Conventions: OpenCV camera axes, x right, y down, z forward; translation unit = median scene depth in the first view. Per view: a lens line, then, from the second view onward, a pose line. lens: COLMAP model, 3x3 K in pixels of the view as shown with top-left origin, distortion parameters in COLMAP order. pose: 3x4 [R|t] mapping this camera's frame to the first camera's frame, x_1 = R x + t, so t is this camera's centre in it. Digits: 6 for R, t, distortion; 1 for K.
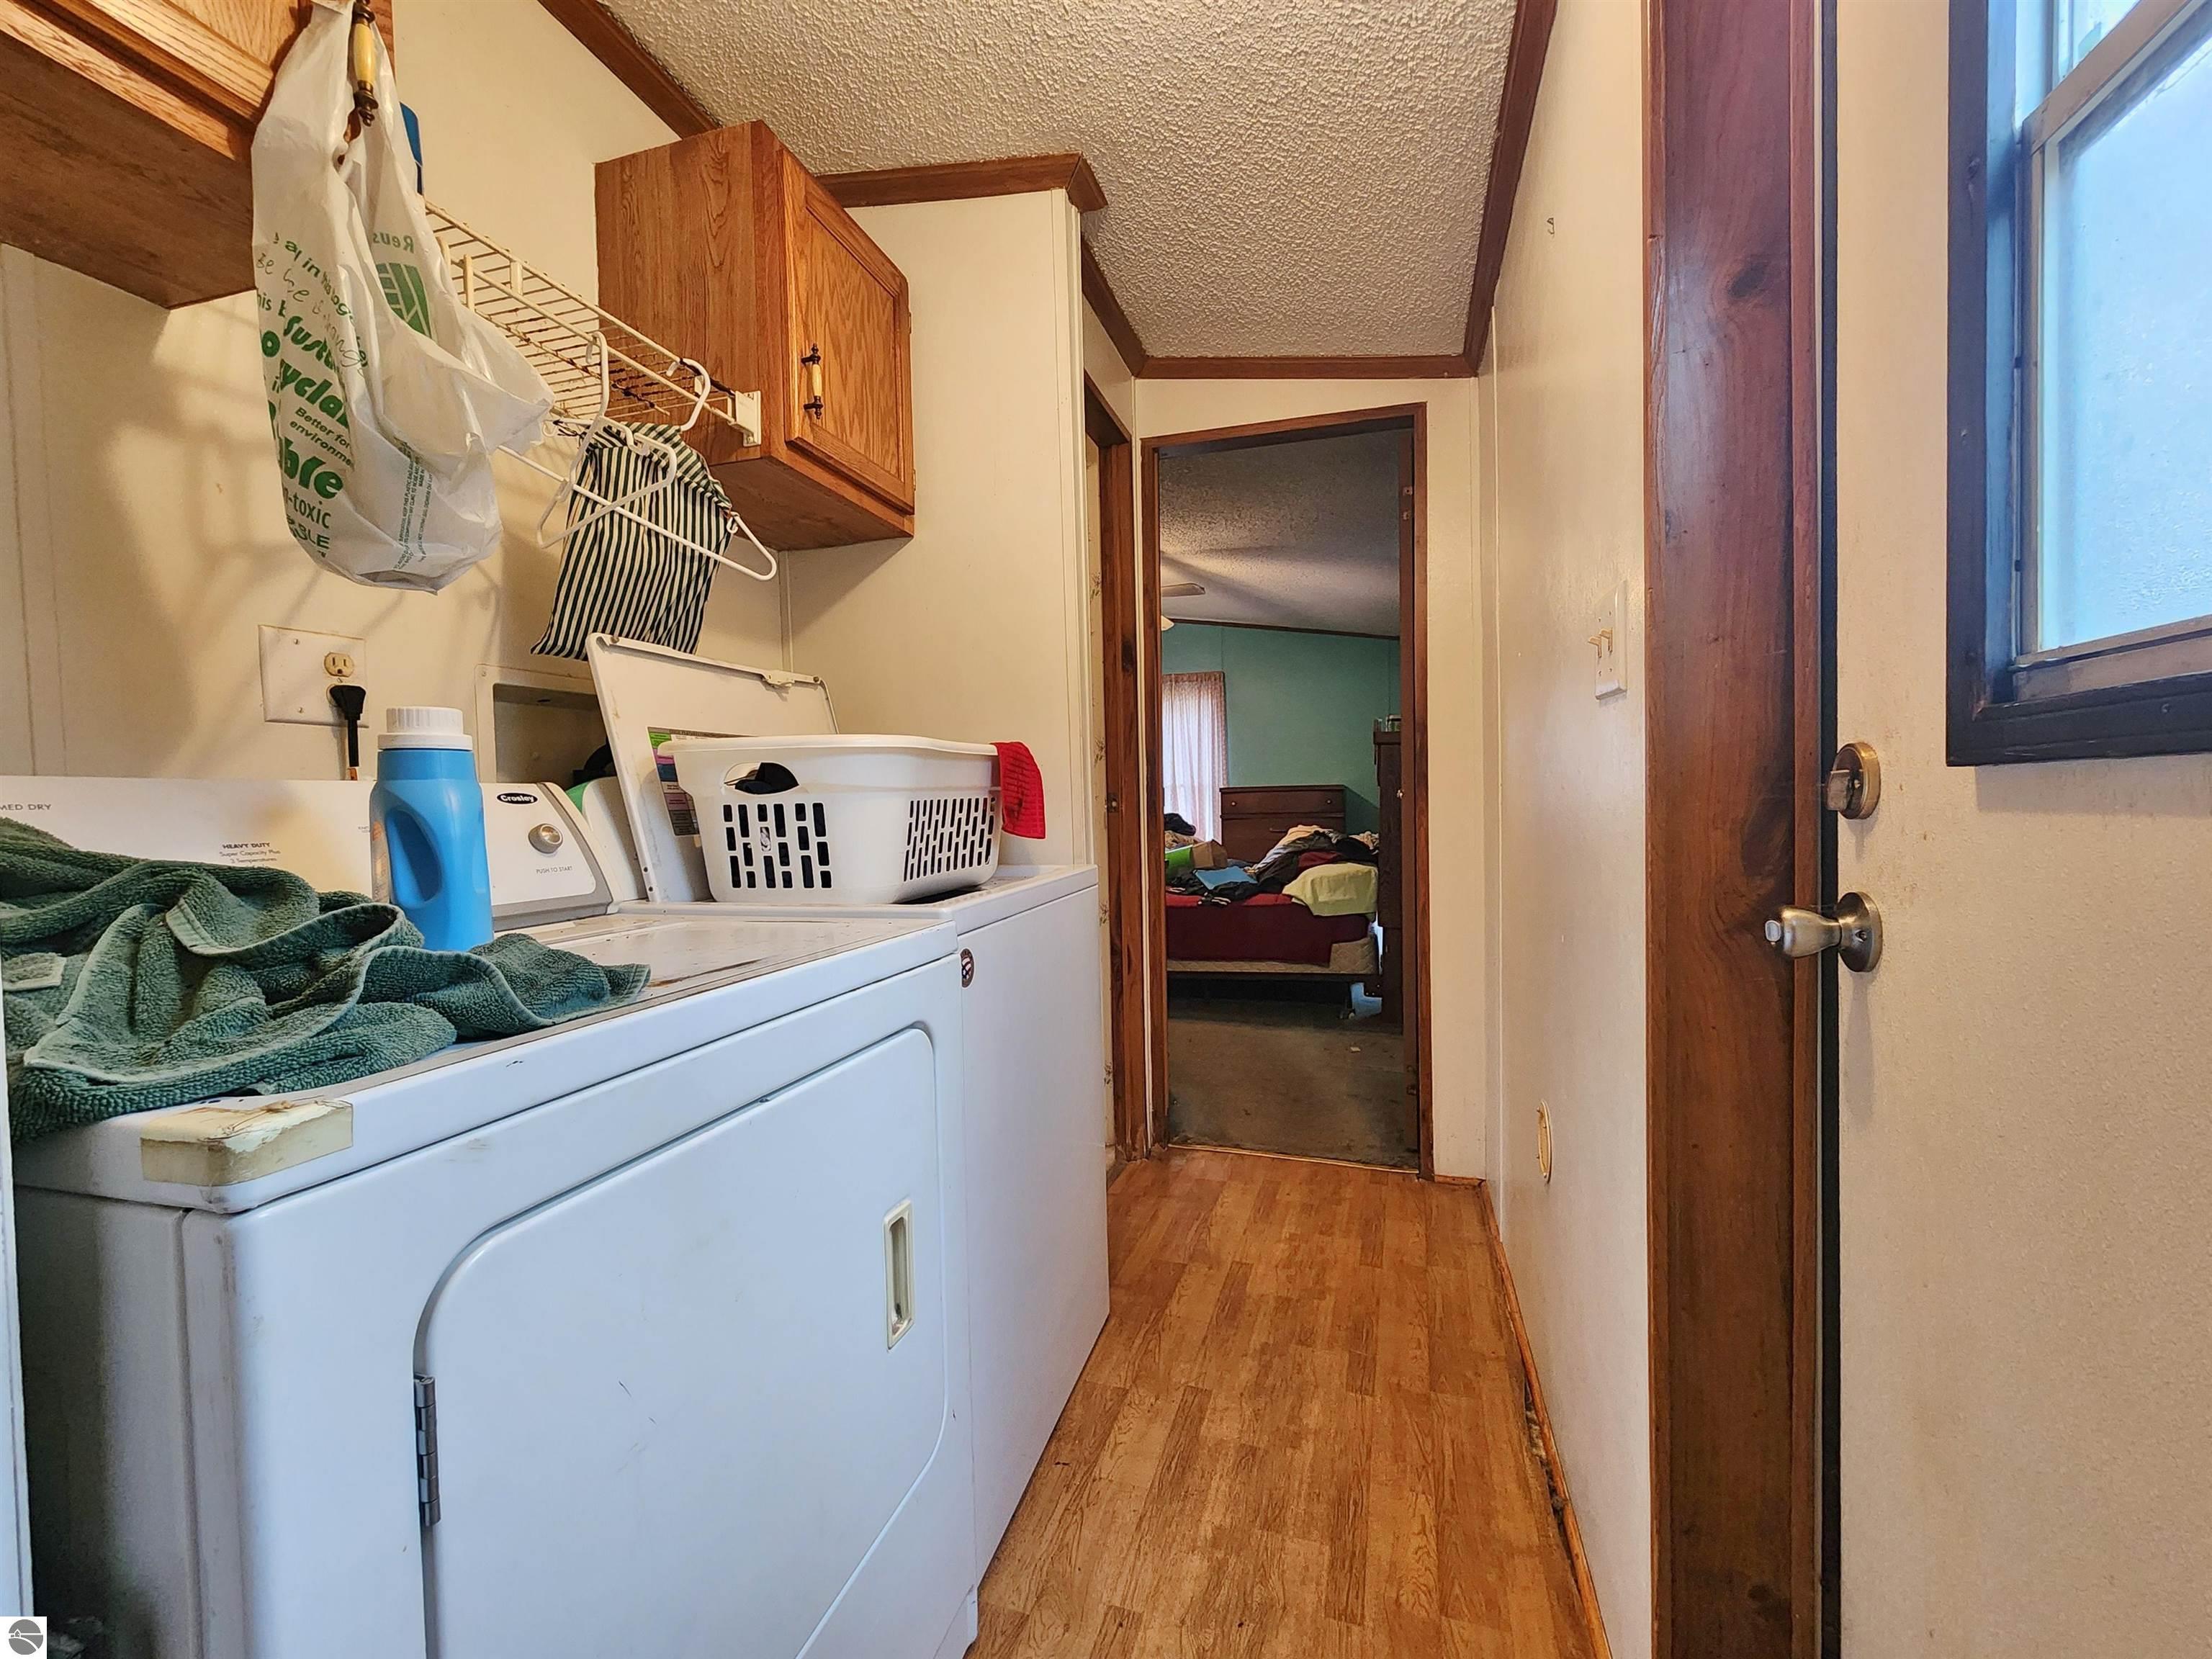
lens RADIAL K [[912.7, 0, 1112.1], [0, 912.7, 830.9], [0, 0, 1]] dist [0.001322, 0.001014]
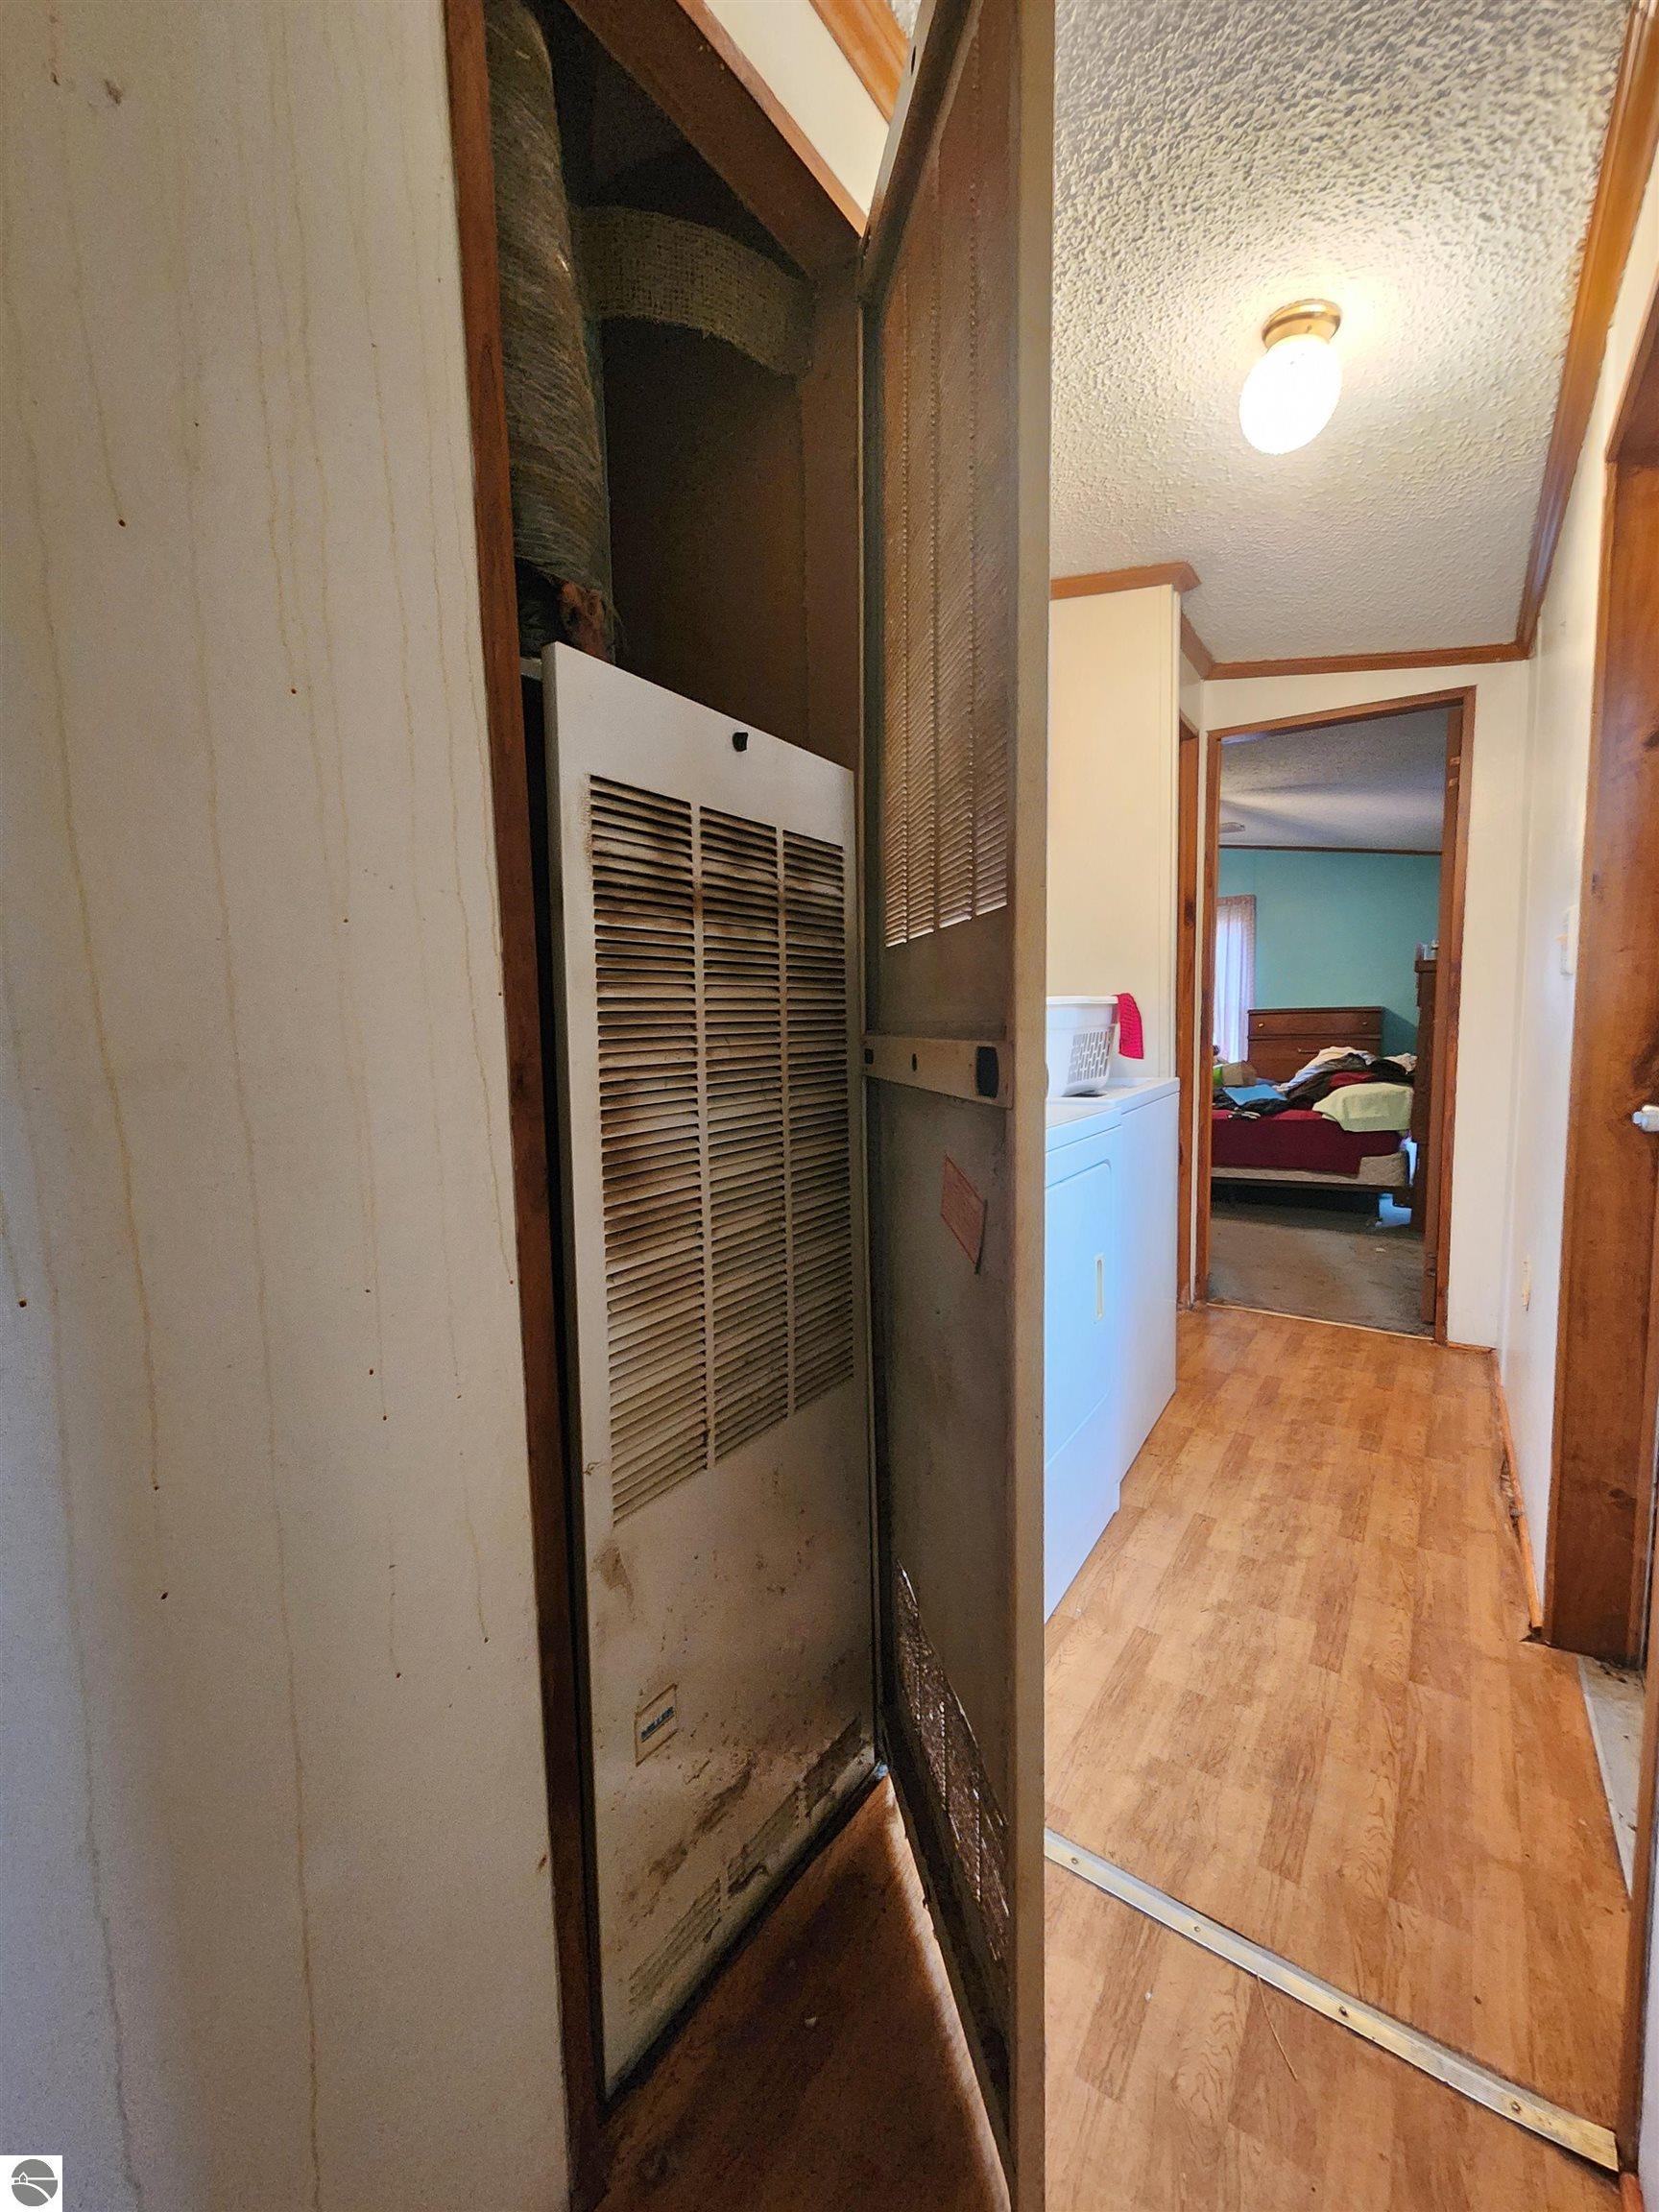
lens RADIAL K [[896.0, 0, 841.6], [0, 896.0, 1111.7], [0, 0, 1]] dist [0.001606, -0.000109]
pose [[0.957475, 0.029554, -0.286999, -0.077278], [-0.008810, 0.997271, 0.073302, -0.005190], [0.288382, -0.067657, 0.955122, -0.320127]]
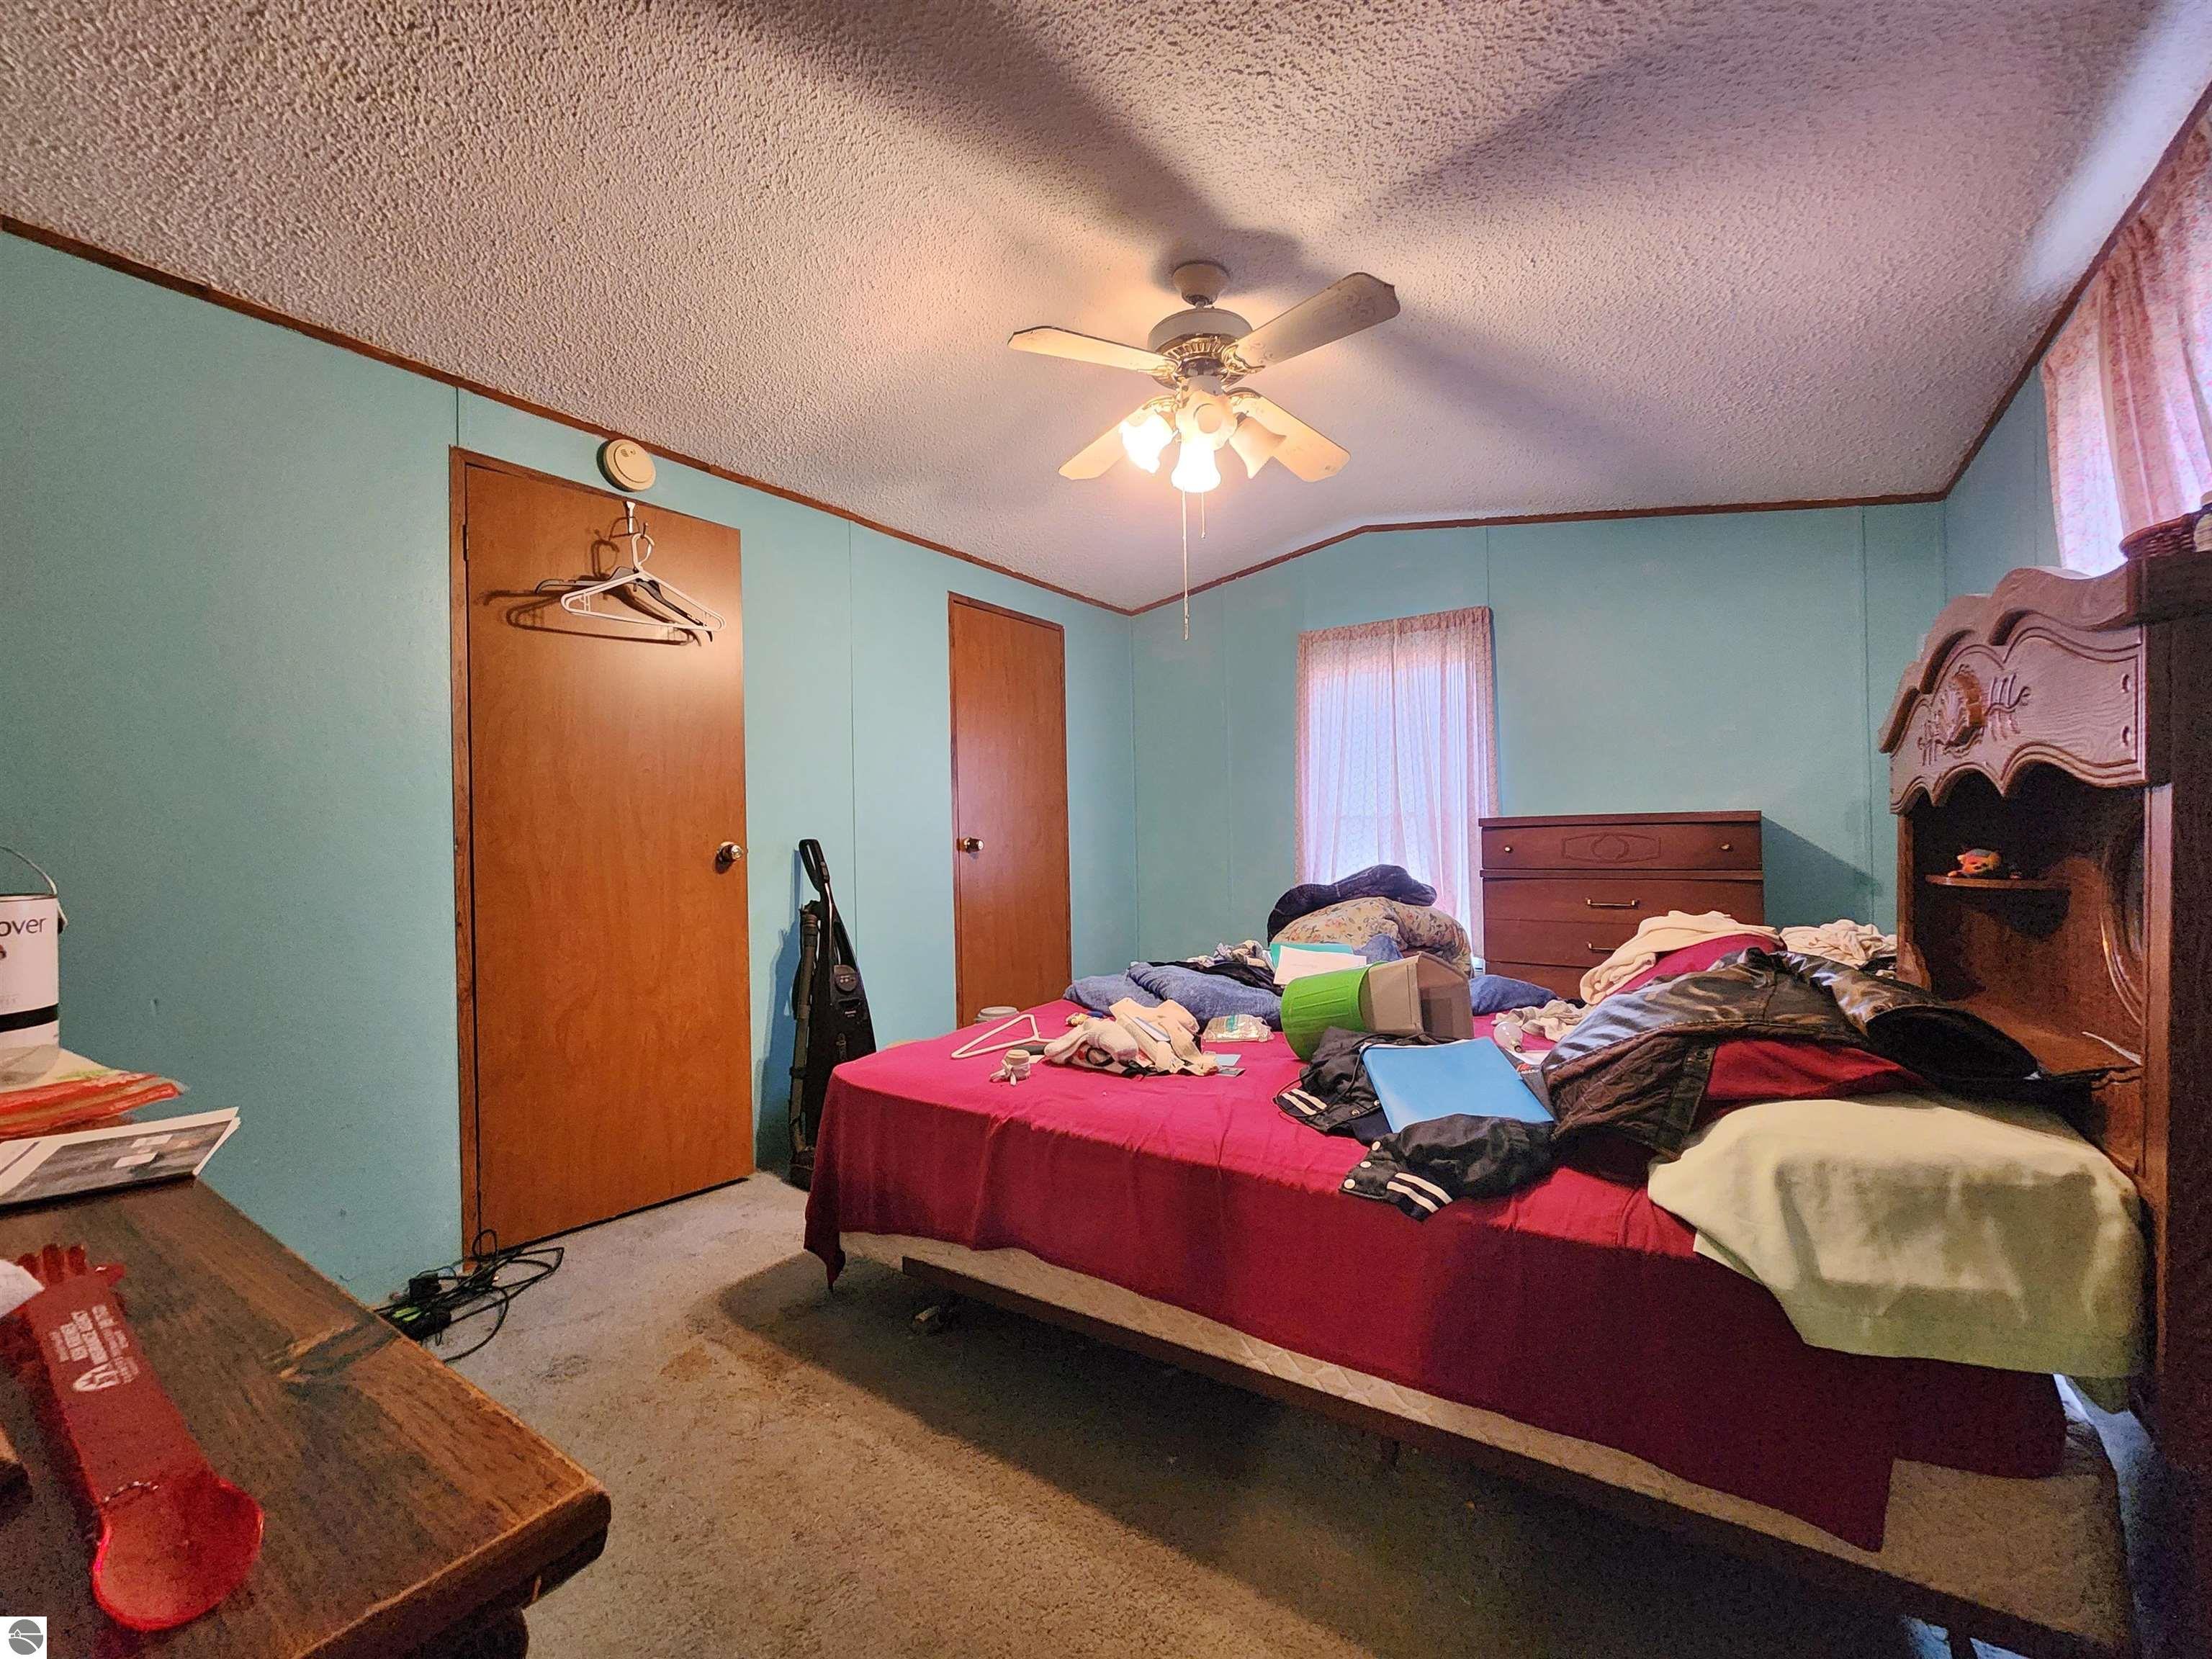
lens RADIAL K [[912.7, 0, 1112.1], [0, 912.7, 830.9], [0, 0, 1]] dist [0.001322, 0.001014]
pose [[0.954162, 0.000795, -0.299289, 0.197134], [-0.011186, 0.999393, -0.033007, -0.055060], [0.299081, 0.034842, 0.953592, 1.179568]]
